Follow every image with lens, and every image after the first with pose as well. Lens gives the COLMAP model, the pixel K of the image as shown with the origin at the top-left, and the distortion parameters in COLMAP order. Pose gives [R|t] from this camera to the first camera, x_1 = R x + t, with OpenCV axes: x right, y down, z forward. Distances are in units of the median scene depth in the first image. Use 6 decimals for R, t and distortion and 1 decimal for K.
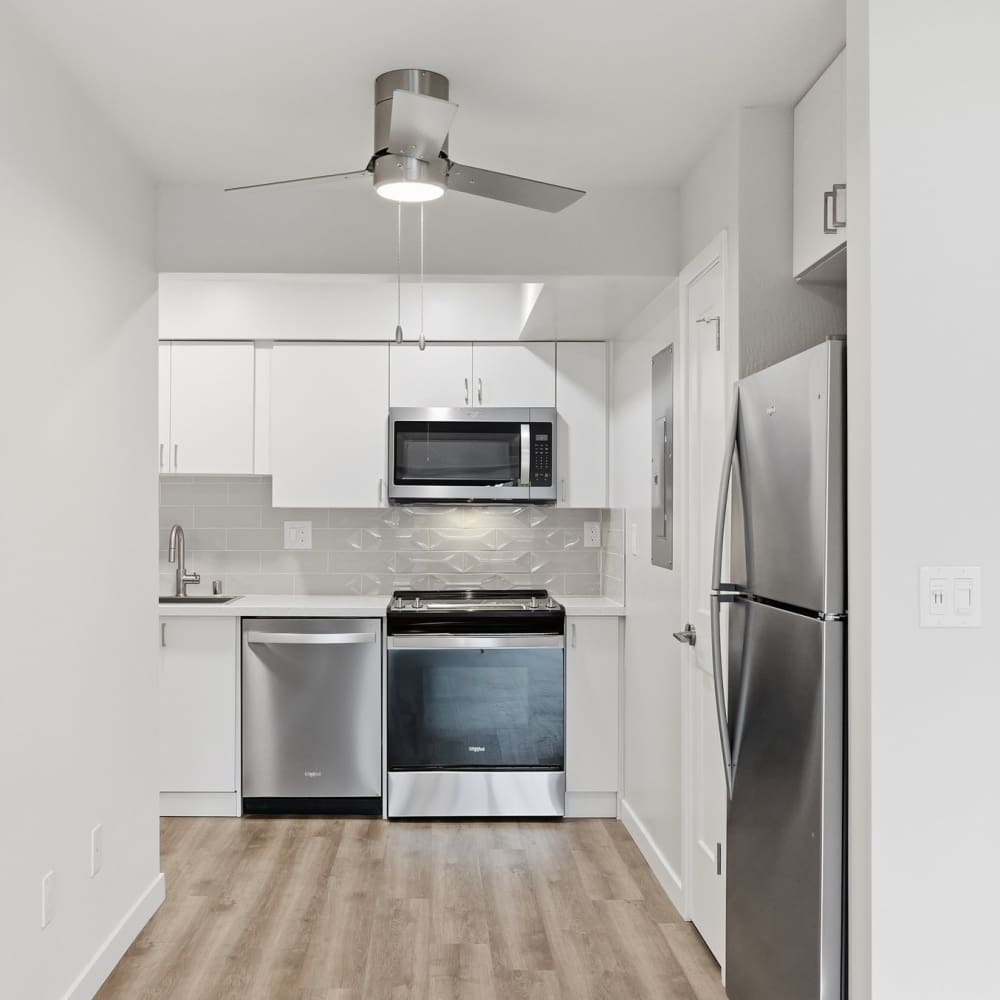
lens RADIAL K [[1257.9, 0, 500.0], [0, 1257.9, 500.0], [0, 0, 1]] dist [0.002909, 0.001170]
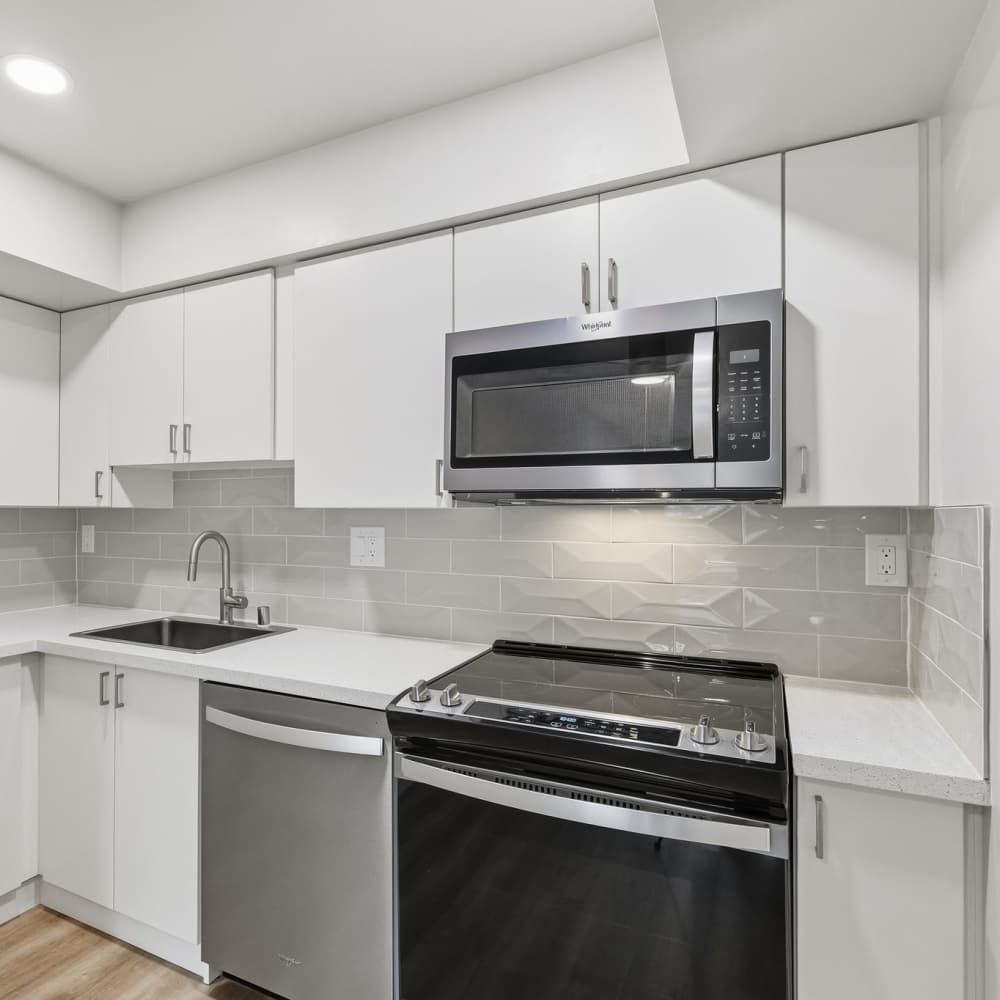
lens RADIAL K [[541.2, 0, 500.4], [0, 541.2, 505.0], [0, 0, 1]] dist [0.001487, 0.001051]
pose [[0.831445, -0.005595, -0.555579, 0.069338], [0.010944, 0.999920, 0.006307, 0.003375], [0.555499, -0.011324, 0.831440, 0.783172]]
